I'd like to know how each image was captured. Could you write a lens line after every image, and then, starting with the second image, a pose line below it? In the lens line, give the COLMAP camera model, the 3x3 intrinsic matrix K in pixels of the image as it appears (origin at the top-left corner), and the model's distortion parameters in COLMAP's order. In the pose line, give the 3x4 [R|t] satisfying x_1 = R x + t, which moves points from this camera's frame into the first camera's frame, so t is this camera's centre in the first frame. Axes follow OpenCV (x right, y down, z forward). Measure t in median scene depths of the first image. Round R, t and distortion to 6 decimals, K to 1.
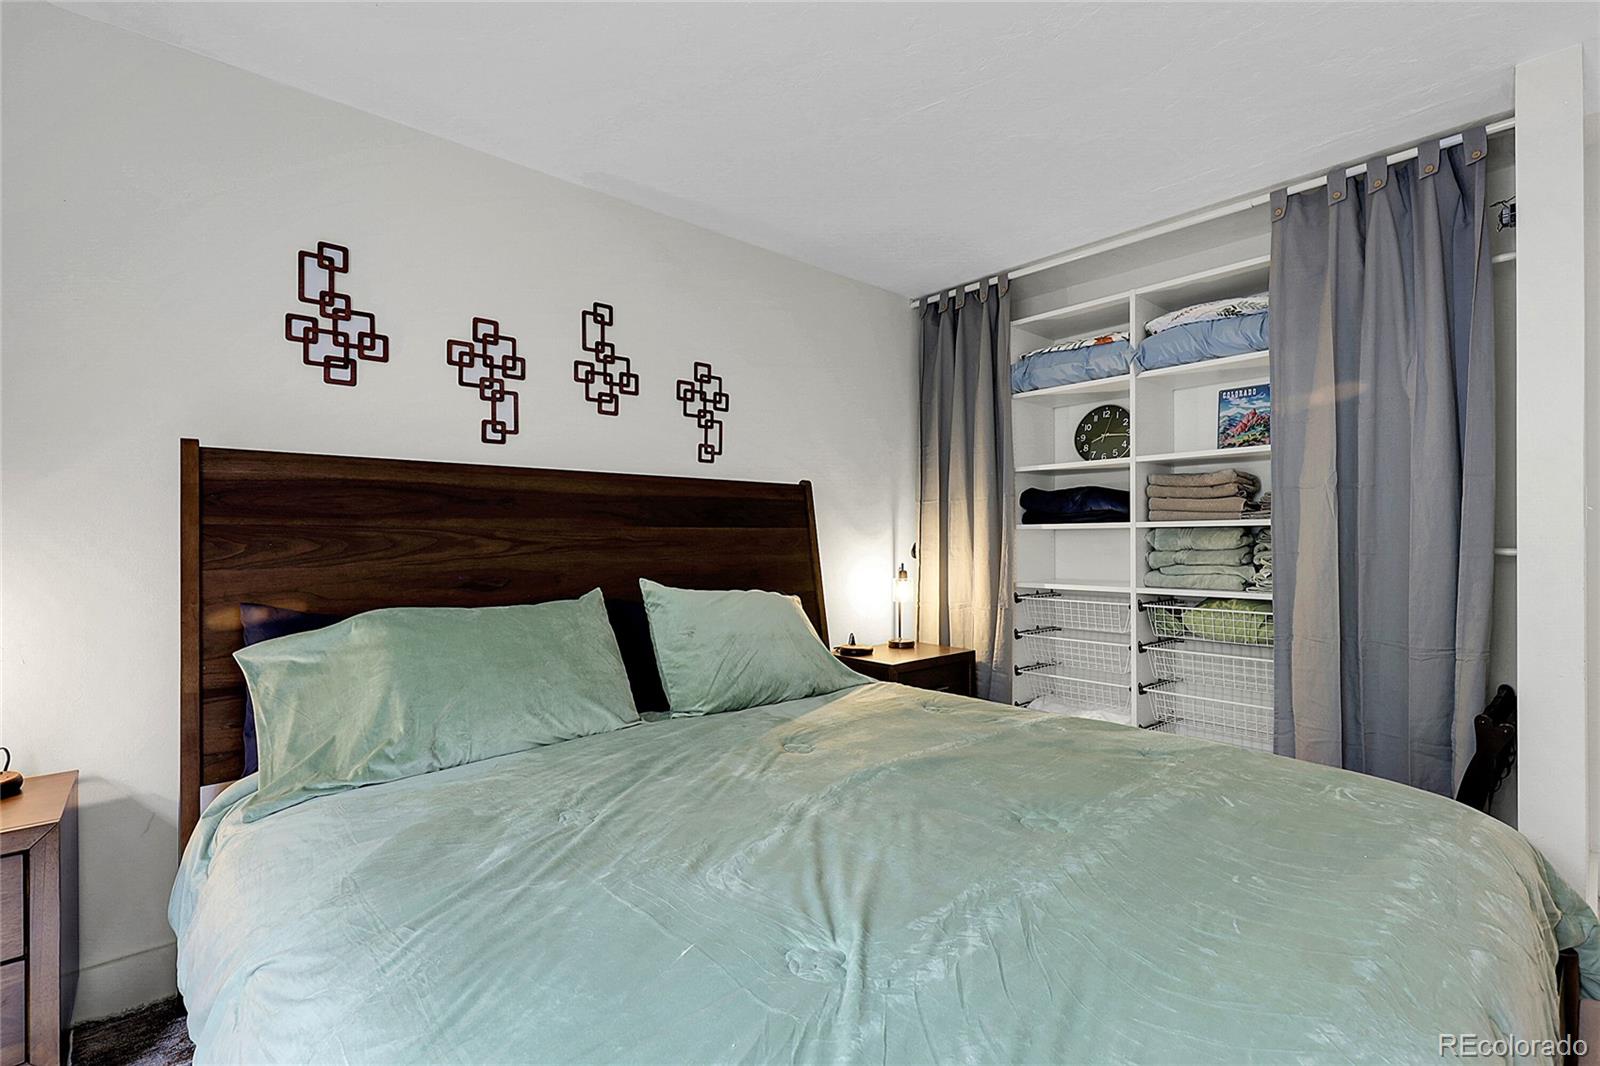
lens RADIAL K [[727.5, 0, 800.0], [0, 727.5, 533.0], [0, 0, 1]] dist [-0.000233, -0.000544]
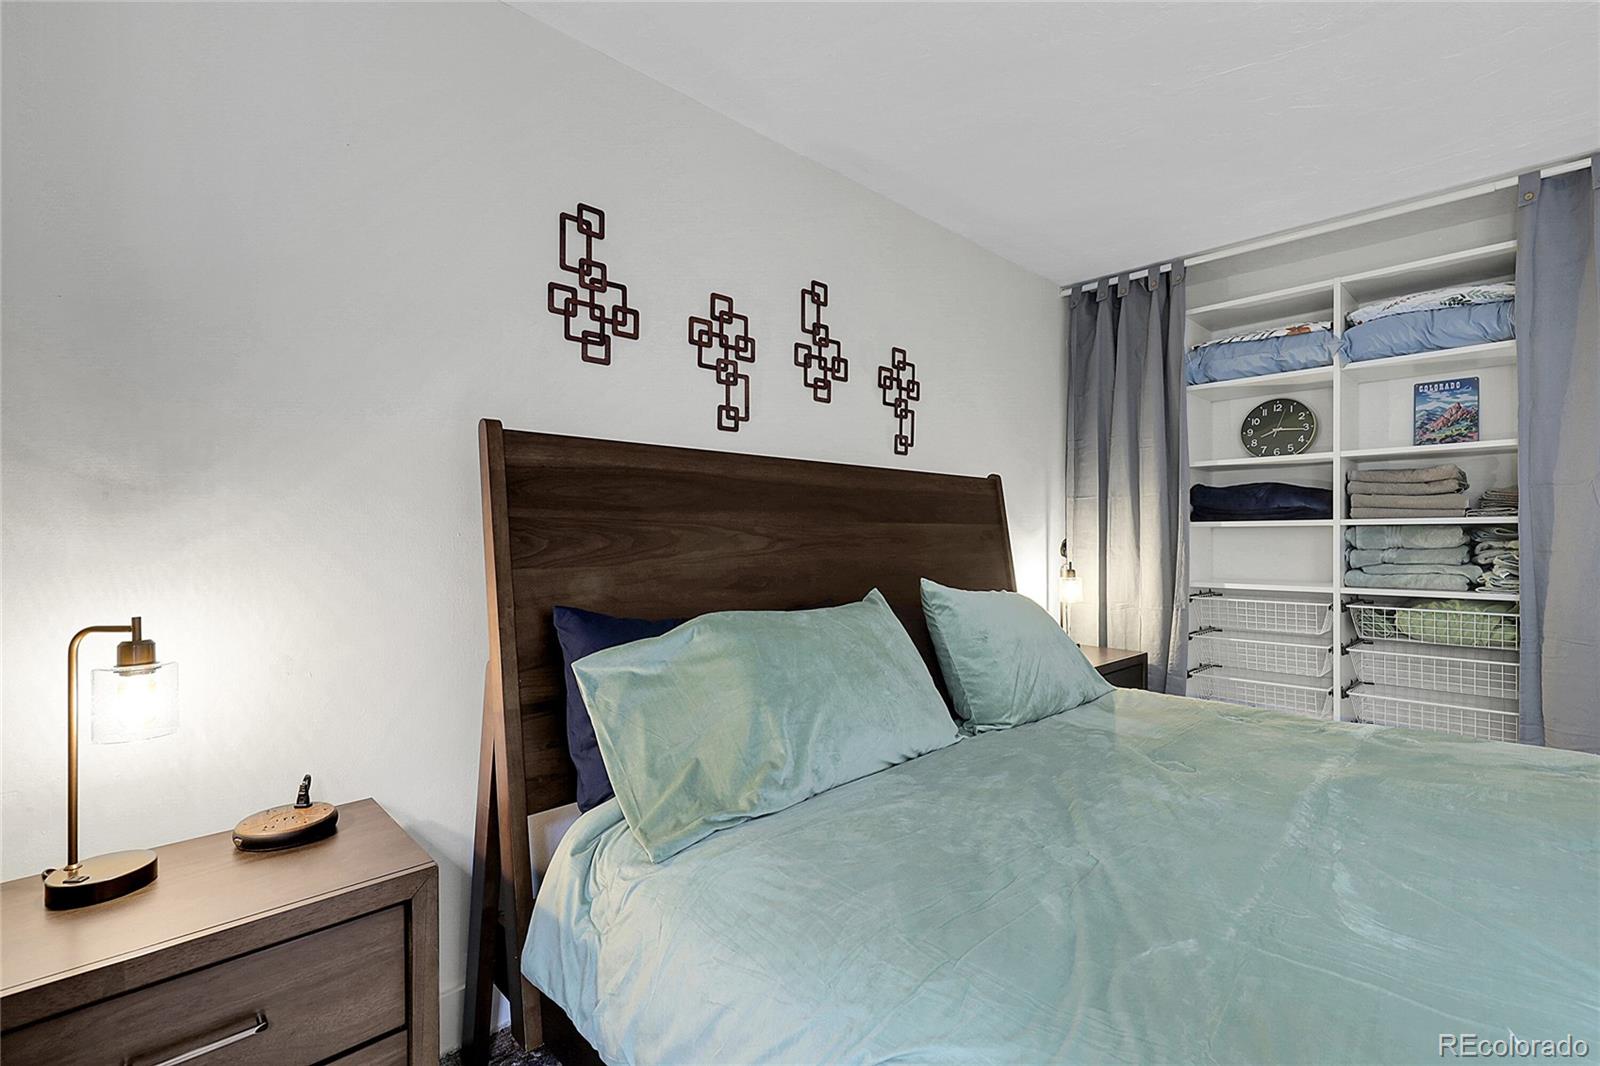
lens RADIAL K [[727.5, 0, 800.0], [0, 727.5, 533.0], [0, 0, 1]] dist [-0.000233, -0.000544]
pose [[0.999465, 0.002880, 0.032593, -0.322986], [-0.002969, 0.999992, 0.002684, 0.002735], [-0.032585, -0.002779, 0.999465, 0.070891]]
